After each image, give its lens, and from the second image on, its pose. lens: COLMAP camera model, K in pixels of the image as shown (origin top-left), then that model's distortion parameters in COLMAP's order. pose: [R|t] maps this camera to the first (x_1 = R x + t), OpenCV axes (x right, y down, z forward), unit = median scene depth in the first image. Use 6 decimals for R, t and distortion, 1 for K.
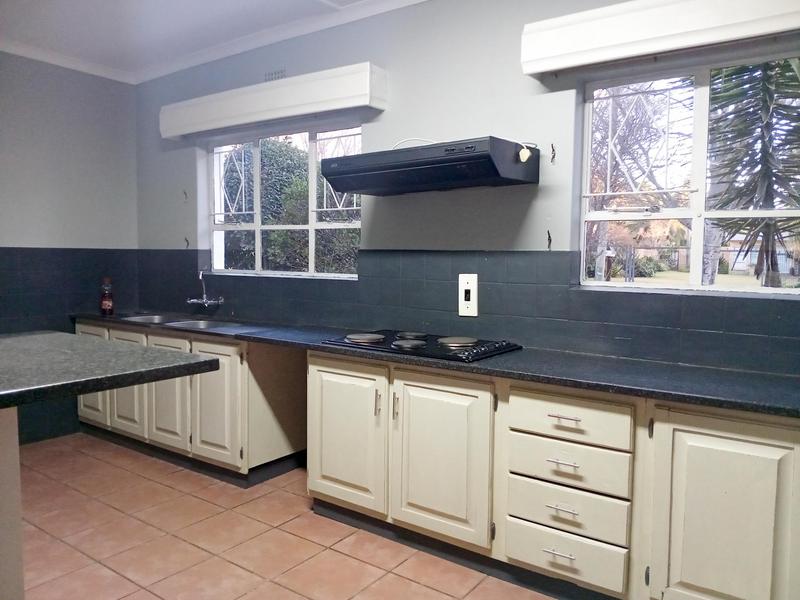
lens RADIAL K [[623.0, 0, 400.2], [0, 623.0, 296.5], [0, 0, 1]] dist [0.067219, -0.137640]
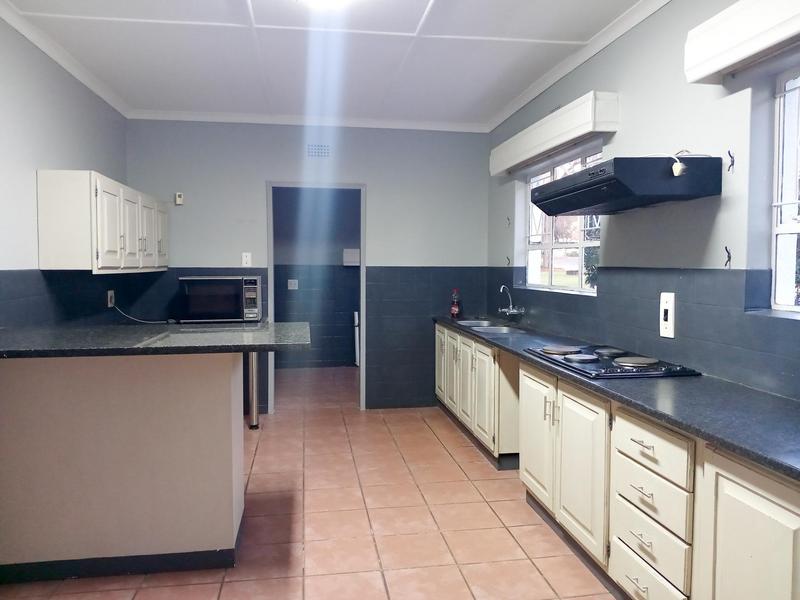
lens RADIAL K [[623.0, 0, 396.8], [0, 623.0, 297.2], [0, 0, 1]] dist [0.067219, -0.137640]
pose [[0.699613, 0.028855, -0.713939, 0.563558], [-0.040602, 0.999175, 0.000596, -0.014808], [0.713367, 0.028570, 0.700208, 0.036752]]
